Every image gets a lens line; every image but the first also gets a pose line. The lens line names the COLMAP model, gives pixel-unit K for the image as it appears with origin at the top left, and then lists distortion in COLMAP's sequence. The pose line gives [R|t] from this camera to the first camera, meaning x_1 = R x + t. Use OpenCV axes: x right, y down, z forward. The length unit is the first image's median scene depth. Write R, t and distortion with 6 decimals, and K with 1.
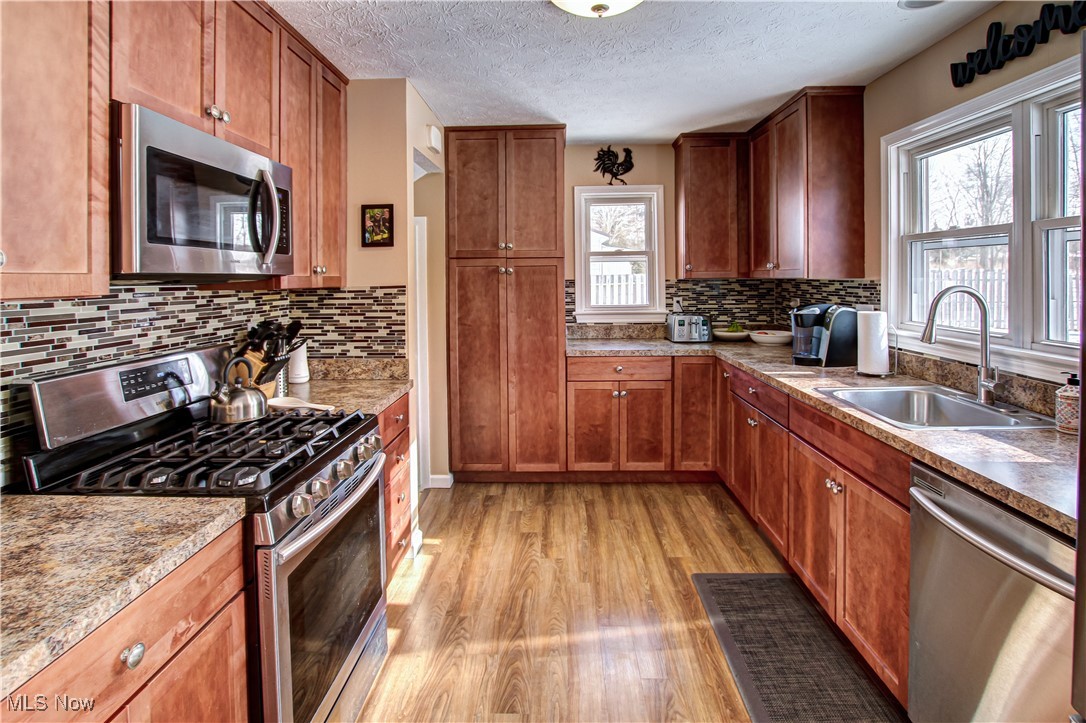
lens RADIAL K [[539.5, 0, 546.9], [0, 539.5, 283.7], [0, 0, 1]] dist [-0.024075, 0.000137]
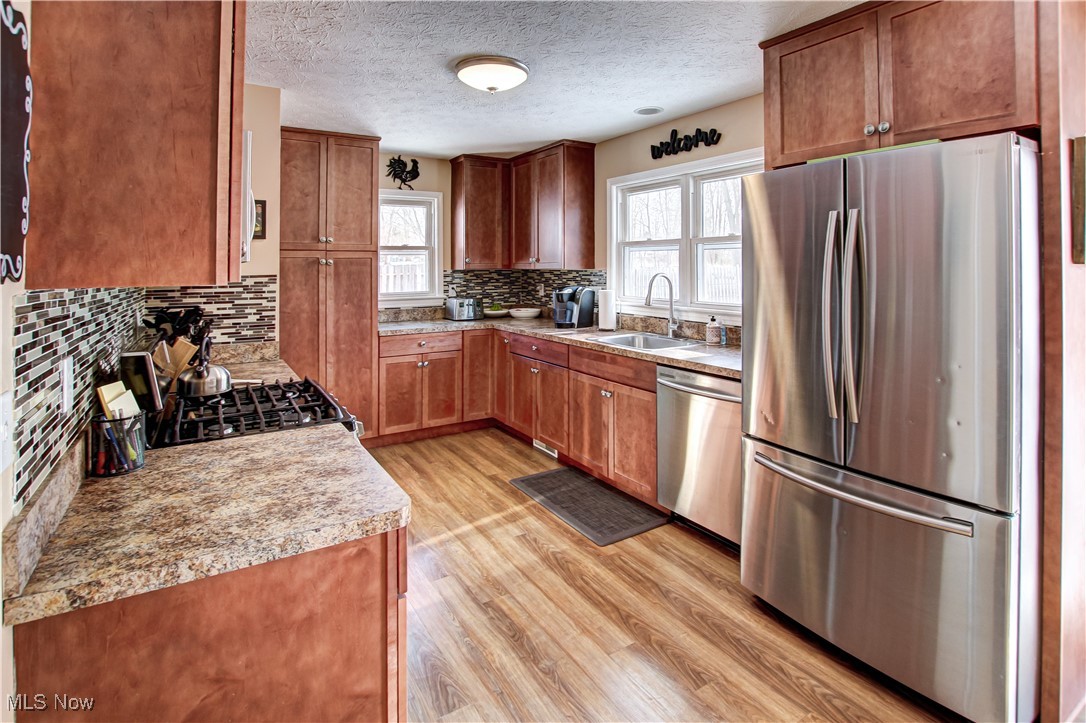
lens RADIAL K [[548.3, 0, 543.1], [0, 548.3, 264.1], [0, 0, 1]] dist [-0.022019, 0.000040]
pose [[0.832540, 0.006640, 0.553925, -0.326988], [0.005184, 0.999791, -0.019777, 0.004763], [-0.553940, 0.019337, 0.832332, -0.180503]]
